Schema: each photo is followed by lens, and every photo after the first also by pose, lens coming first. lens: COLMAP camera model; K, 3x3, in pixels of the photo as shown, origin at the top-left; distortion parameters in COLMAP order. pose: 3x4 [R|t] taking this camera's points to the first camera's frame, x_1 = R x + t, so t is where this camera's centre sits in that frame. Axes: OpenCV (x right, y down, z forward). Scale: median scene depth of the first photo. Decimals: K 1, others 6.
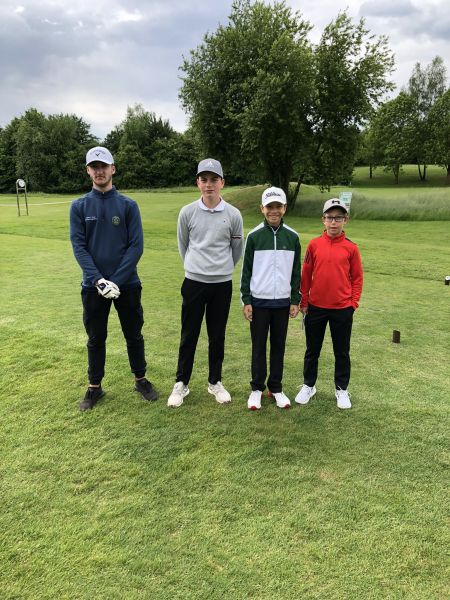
lens RADIAL K [[471.3, 0, 217.3], [0, 471.3, 289.9], [0, 0, 1]] dist [0.010341, -0.024617]
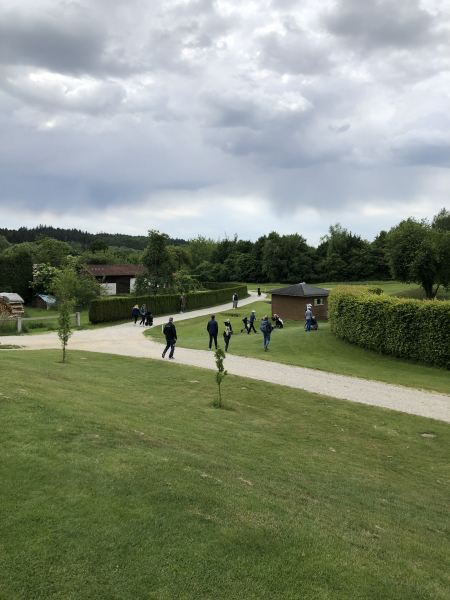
lens RADIAL K [[471.3, 0, 226.4], [0, 471.3, 300.2], [0, 0, 1]] dist [0.010341, -0.024617]
pose [[0.945844, 0.030151, -0.323217, -0.018394], [-0.078810, 0.987217, -0.138535, 0.081862], [0.314908, 0.156505, 0.936130, -0.518393]]
